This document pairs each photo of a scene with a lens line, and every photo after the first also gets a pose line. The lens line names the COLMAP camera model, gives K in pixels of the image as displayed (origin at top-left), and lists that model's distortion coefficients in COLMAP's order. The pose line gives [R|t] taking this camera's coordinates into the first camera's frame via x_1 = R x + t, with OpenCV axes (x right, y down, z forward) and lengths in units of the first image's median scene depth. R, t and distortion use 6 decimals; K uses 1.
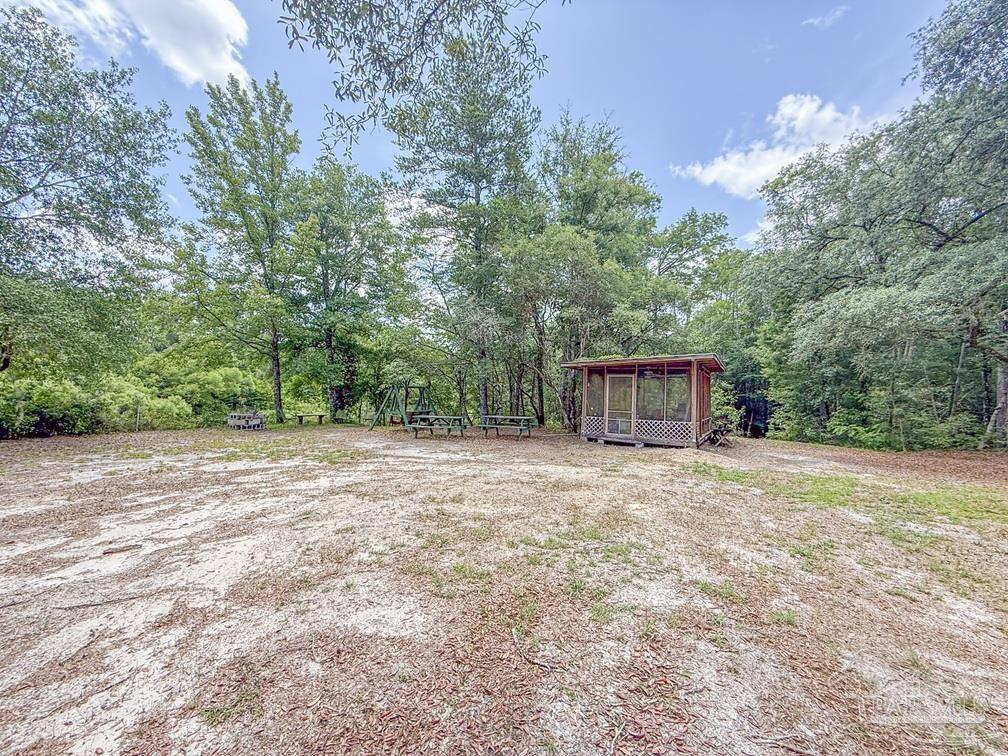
lens RADIAL K [[401.0, 0, 504.3], [0, 401.0, 380.5], [0, 0, 1]] dist [-0.001846, 0.000737]
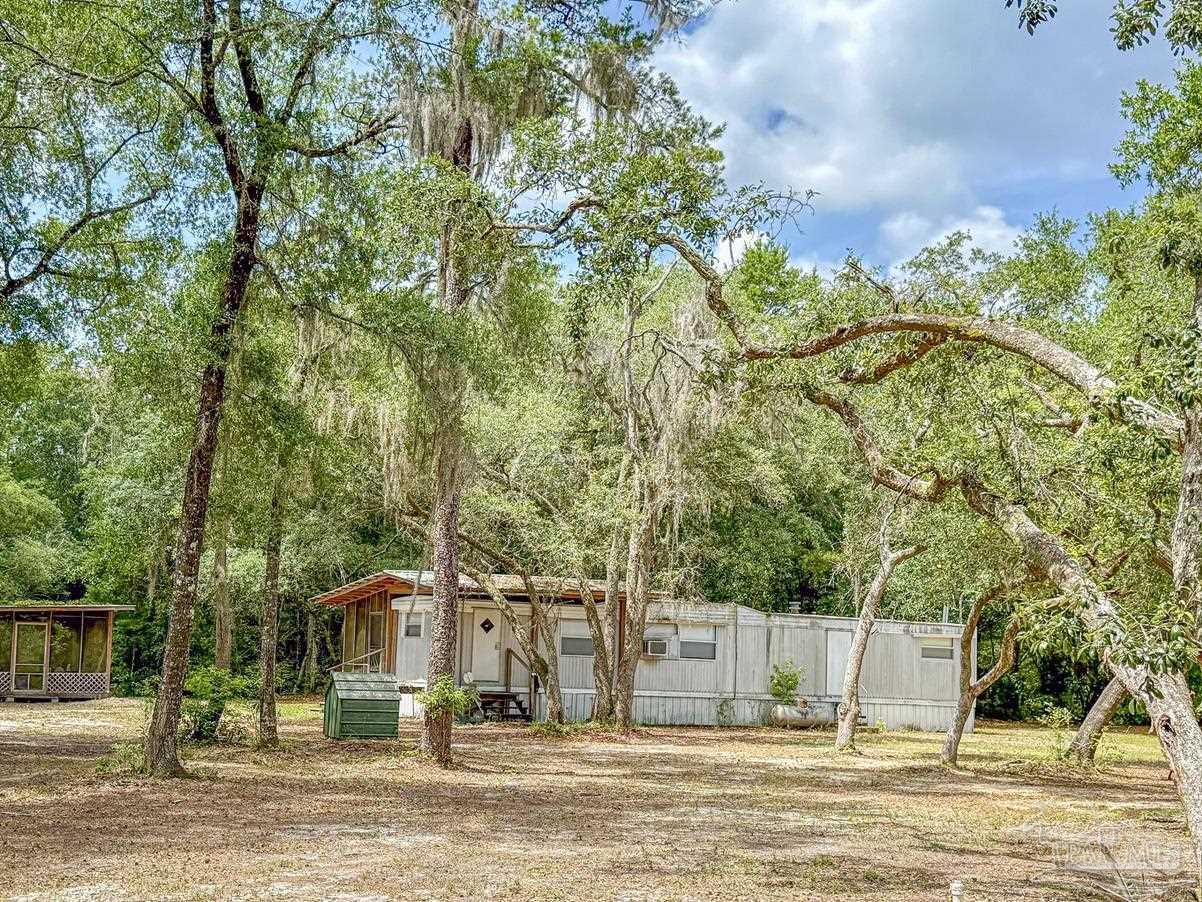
lens RADIAL K [[1405.0, 0, 600.9], [0, 1405.0, 451.8], [0, 0, 1]] dist [-0.004577, 0.000000]
pose [[0.464165, 0.109969, 0.878896, -1.956045], [-0.031132, 0.993675, -0.107889, -0.097348], [-0.885202, 0.022717, 0.464653, -1.613550]]
